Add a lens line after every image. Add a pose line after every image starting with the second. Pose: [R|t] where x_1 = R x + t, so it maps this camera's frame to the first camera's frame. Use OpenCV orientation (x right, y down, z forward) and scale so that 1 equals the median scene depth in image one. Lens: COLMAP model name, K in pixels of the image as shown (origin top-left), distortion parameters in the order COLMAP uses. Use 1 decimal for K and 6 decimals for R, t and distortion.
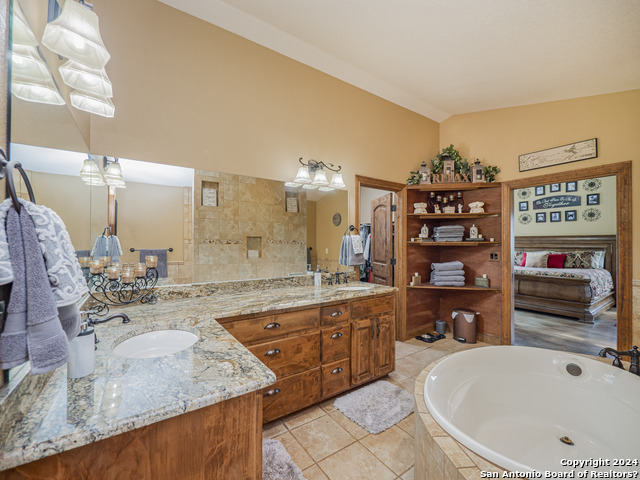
lens RADIAL K [[271.5, 0, 320.6], [0, 271.5, 240.8], [0, 0, 1]] dist [0.002334, 0.000020]
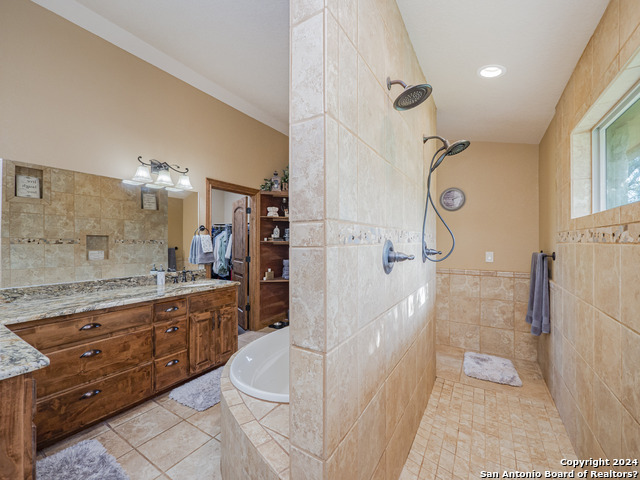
lens RADIAL K [[271.5, 0, 320.6], [0, 271.5, 239.9], [0, 0, 1]] dist [0.002334, 0.000020]
pose [[0.923134, 0.002030, 0.384473, 0.178074], [-0.001775, 0.999998, -0.001017, -0.001679], [-0.384475, 0.000256, 0.923135, -0.195632]]
